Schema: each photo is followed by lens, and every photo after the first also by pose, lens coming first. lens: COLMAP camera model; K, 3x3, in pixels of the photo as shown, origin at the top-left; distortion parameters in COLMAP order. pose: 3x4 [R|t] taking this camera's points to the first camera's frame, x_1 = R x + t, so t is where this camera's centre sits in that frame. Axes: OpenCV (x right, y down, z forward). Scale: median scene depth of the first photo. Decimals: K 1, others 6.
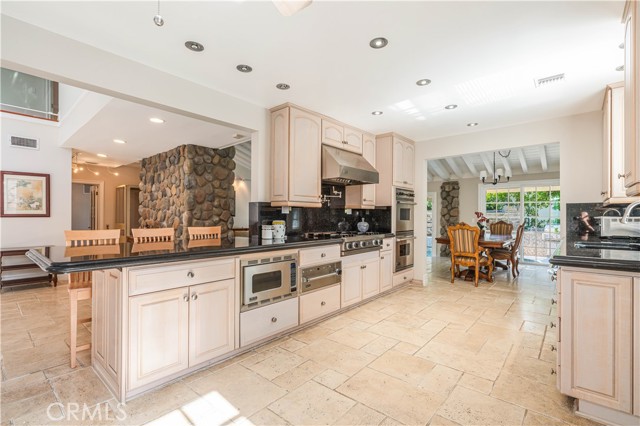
lens RADIAL K [[298.0, 0, 321.1], [0, 298.0, 215.4], [0, 0, 1]] dist [0.000111, 0.001179]
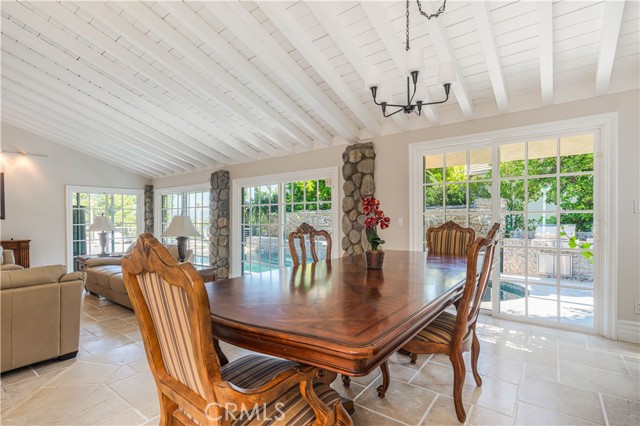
lens RADIAL K [[312.1, 0, 319.2], [0, 312.1, 217.5], [0, 0, 1]] dist [-0.005005, -0.000713]
pose [[0.998354, -0.013541, 0.055733, 0.336990], [0.013573, 0.999908, -0.000194, 0.008640], [-0.055725, 0.000950, 0.998446, 0.484918]]
